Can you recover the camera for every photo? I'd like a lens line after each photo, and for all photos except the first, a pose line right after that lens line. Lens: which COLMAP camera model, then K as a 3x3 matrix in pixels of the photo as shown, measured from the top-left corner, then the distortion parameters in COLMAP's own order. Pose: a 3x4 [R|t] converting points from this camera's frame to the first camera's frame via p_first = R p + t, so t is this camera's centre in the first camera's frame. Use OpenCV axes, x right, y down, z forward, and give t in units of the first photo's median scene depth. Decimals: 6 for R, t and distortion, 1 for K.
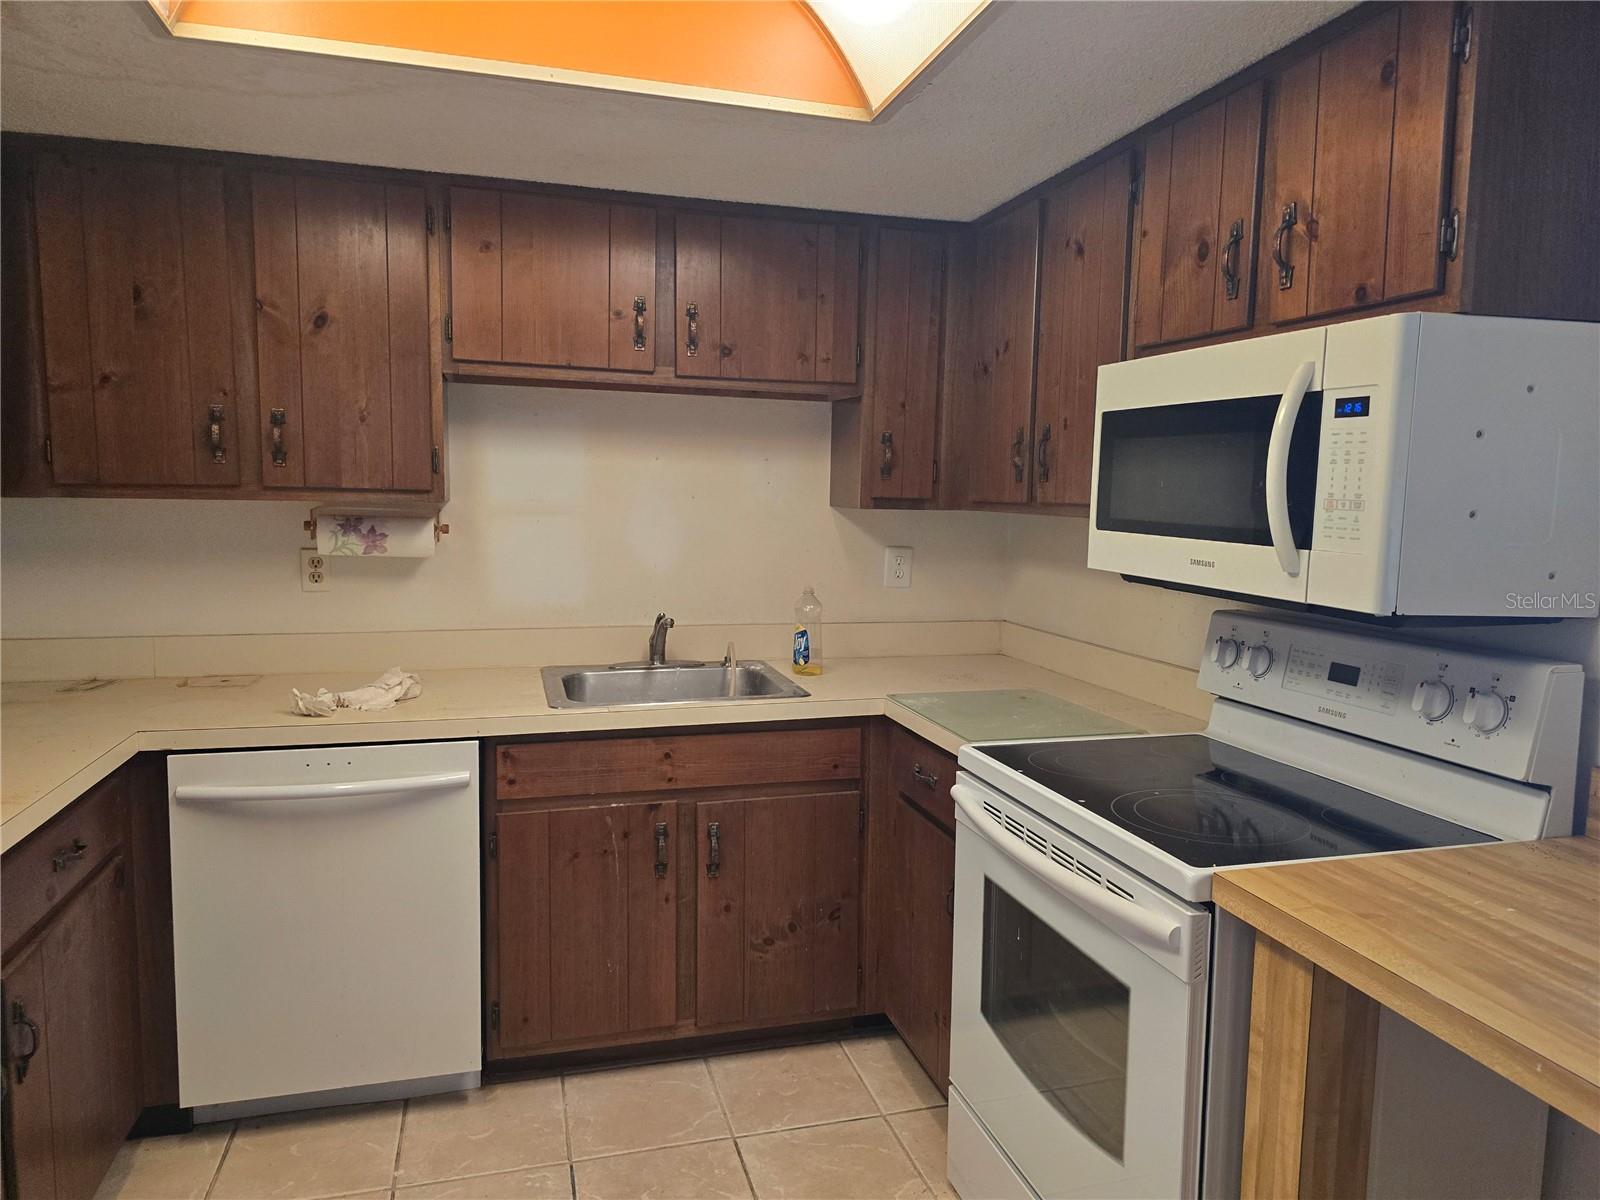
lens RADIAL K [[1080.4, 0, 807.9], [0, 1080.4, 598.7], [0, 0, 1]] dist [0.071861, -0.075553]
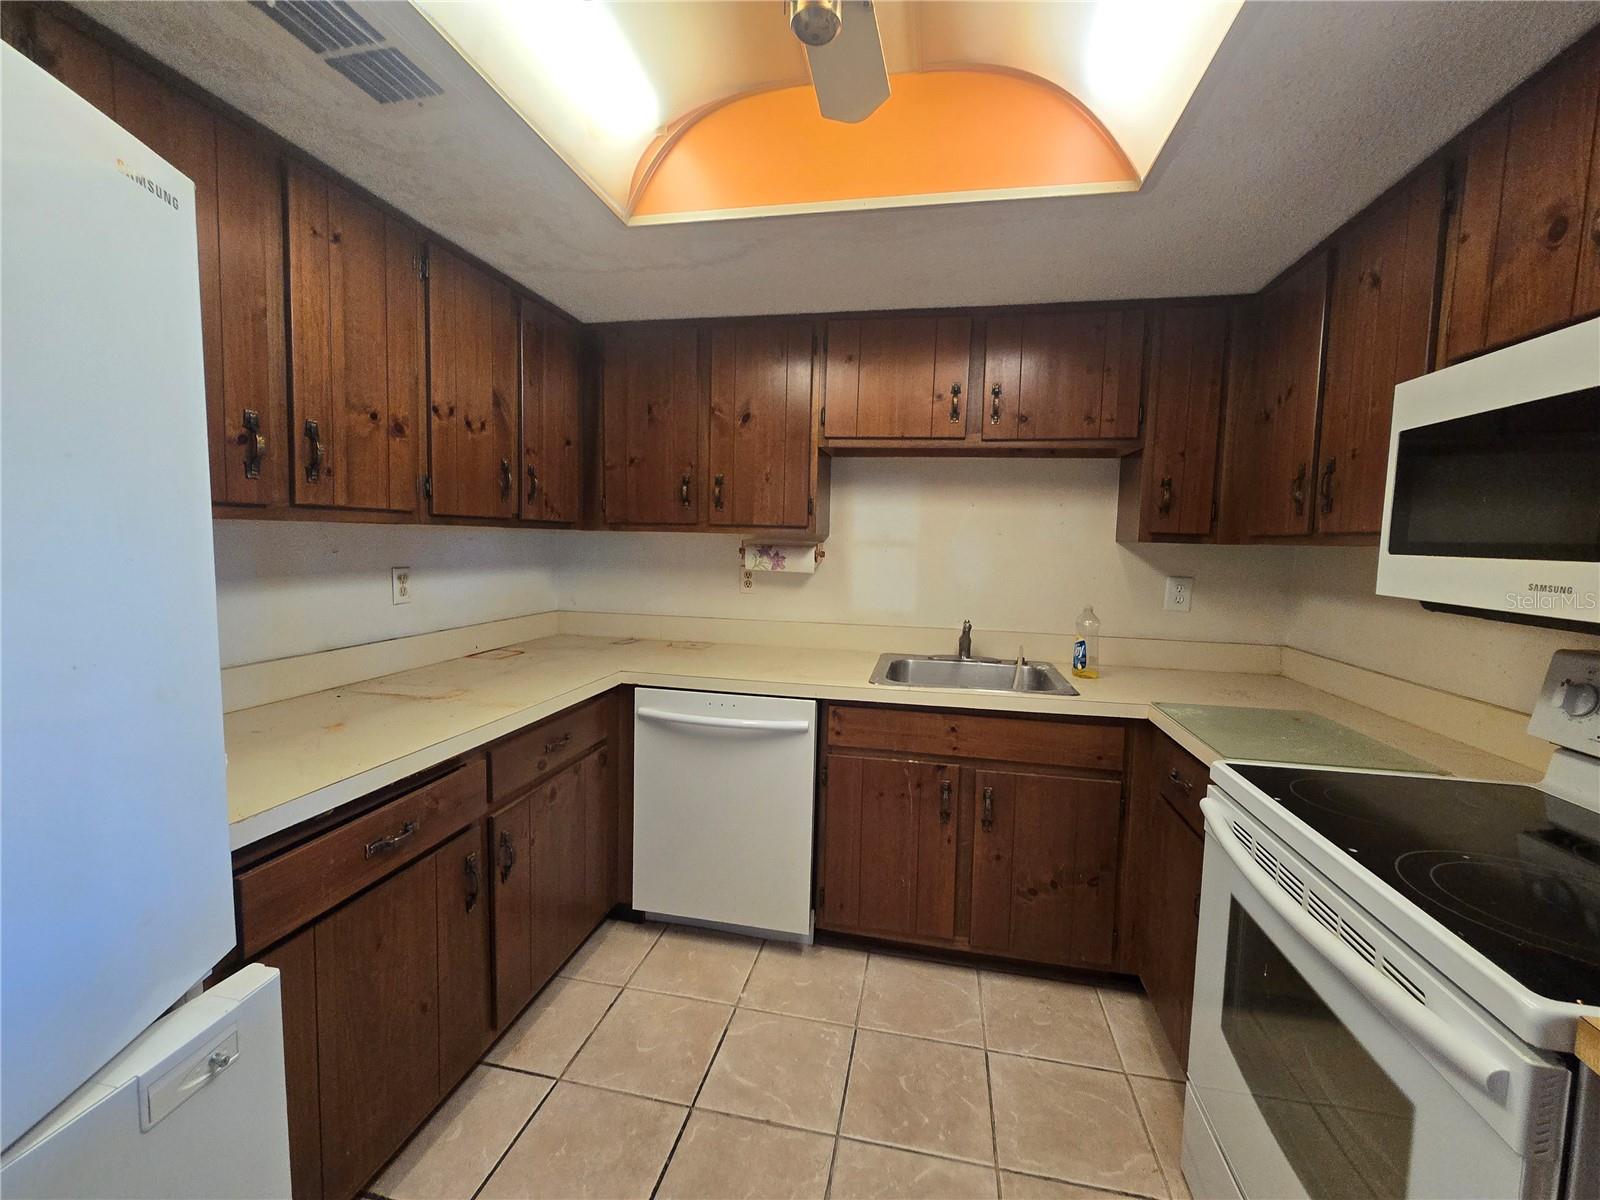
lens RADIAL K [[657.4, 0, 803.3], [0, 657.4, 590.8], [0, 0, 1]] dist [-0.002683, 0.000294]
pose [[0.887578, 0.038327, -0.459060, 0.065051], [-0.055117, 0.998210, -0.023225, 0.008743], [0.457348, 0.045916, 0.888101, 0.221769]]
